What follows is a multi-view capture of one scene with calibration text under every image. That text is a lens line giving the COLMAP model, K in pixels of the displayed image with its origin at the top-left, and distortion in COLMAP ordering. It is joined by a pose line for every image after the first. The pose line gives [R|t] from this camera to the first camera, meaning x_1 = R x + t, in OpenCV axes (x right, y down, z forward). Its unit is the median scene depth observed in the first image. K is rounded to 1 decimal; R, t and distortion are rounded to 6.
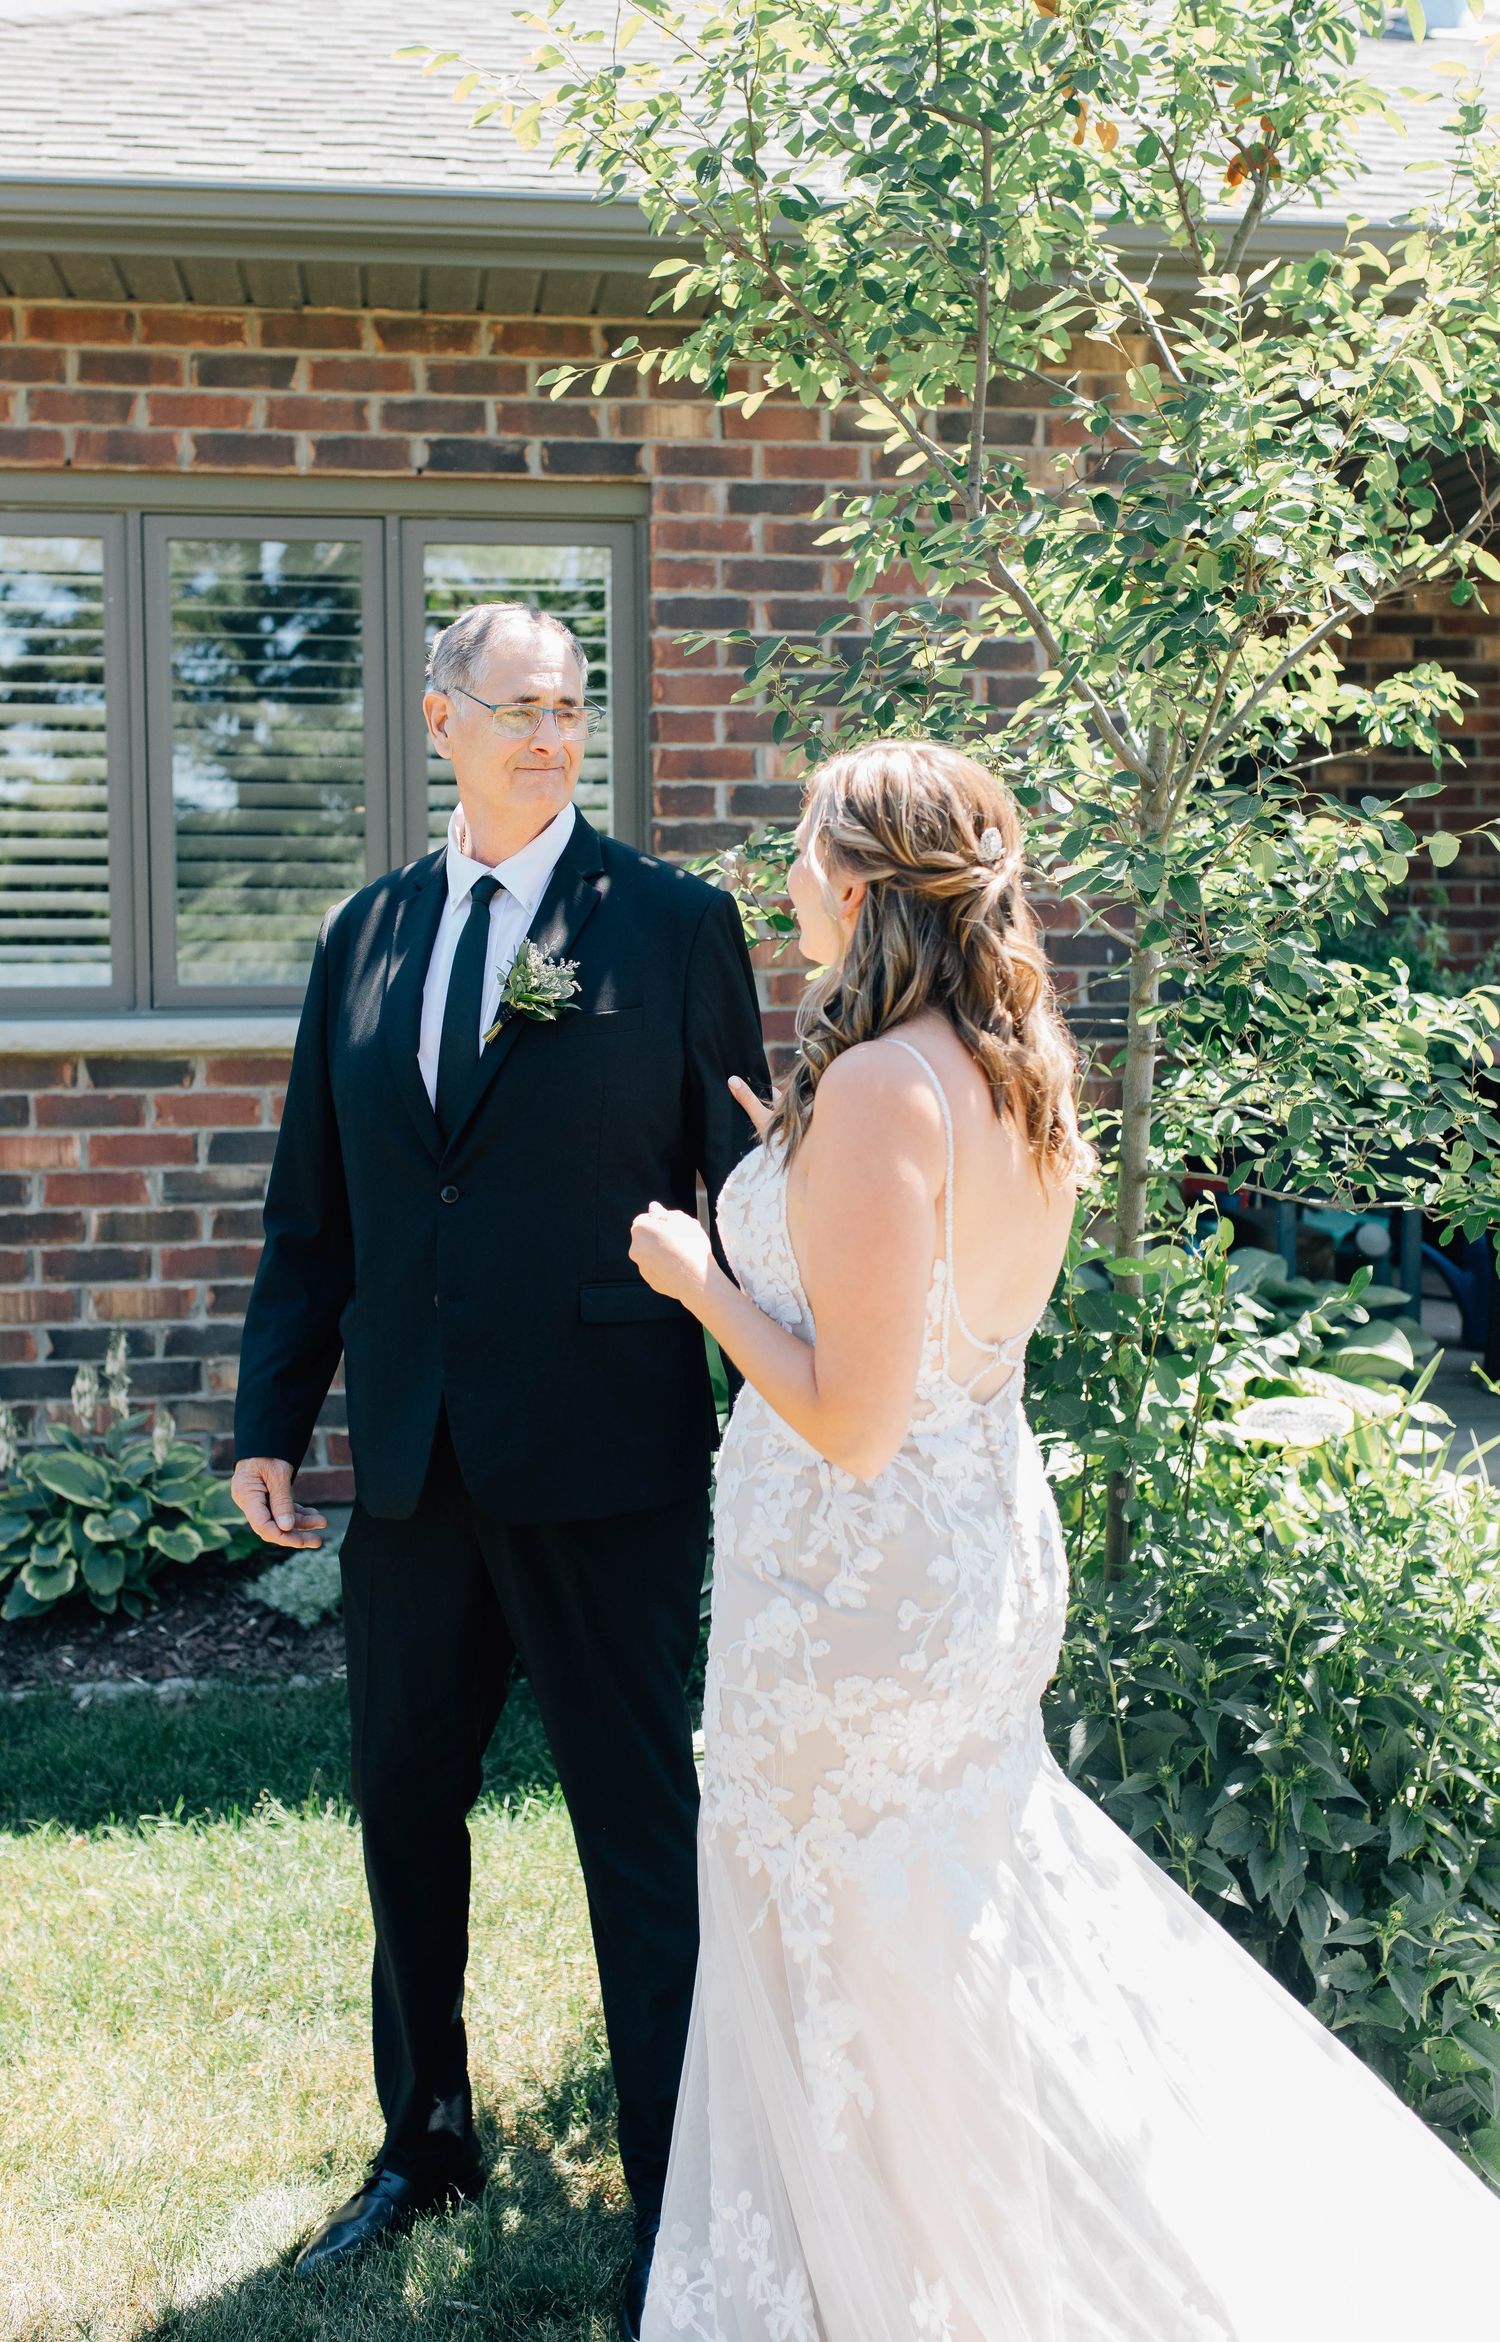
lens RADIAL K [[2413.5, 0, 669.2], [0, 2413.5, 1067.6], [0, 0, 1]] dist [-0.012910, 0.000000]
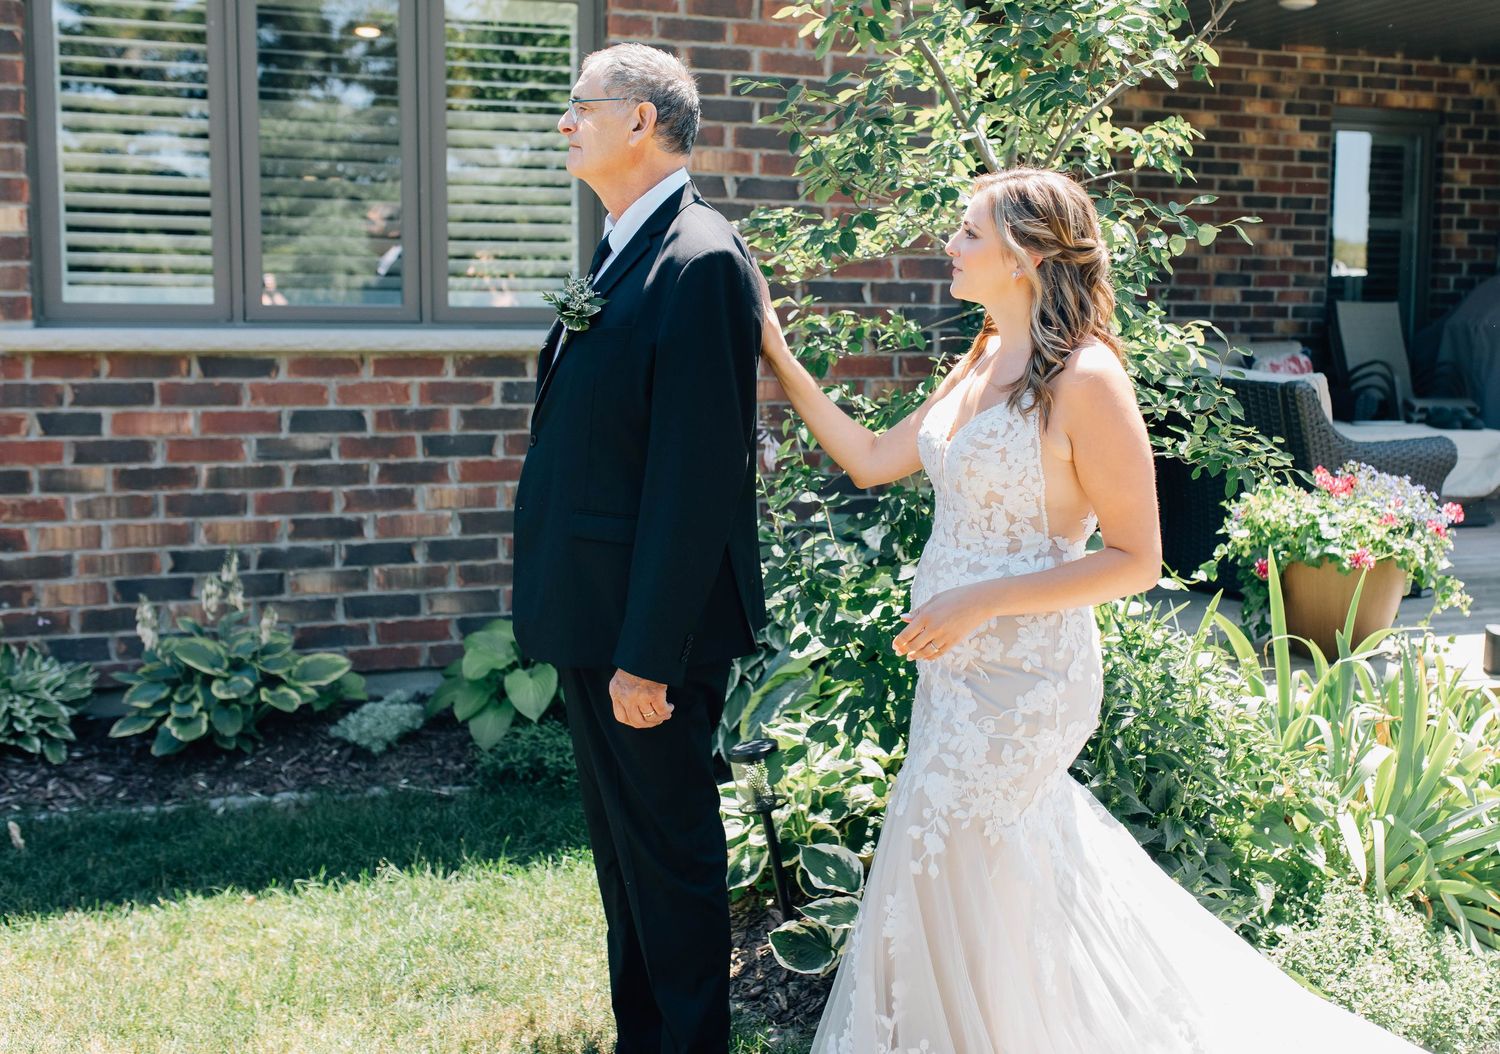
lens RADIAL K [[1757.8, 0, 812.6], [0, 1757.8, 458.6], [0, 0, 1]] dist [-0.013593, 0.000000]
pose [[0.978742, 0.001847, 0.205087, -0.114024], [-0.011247, 0.998938, 0.044676, 0.006638], [-0.204786, -0.046033, 0.977724, -0.069884]]
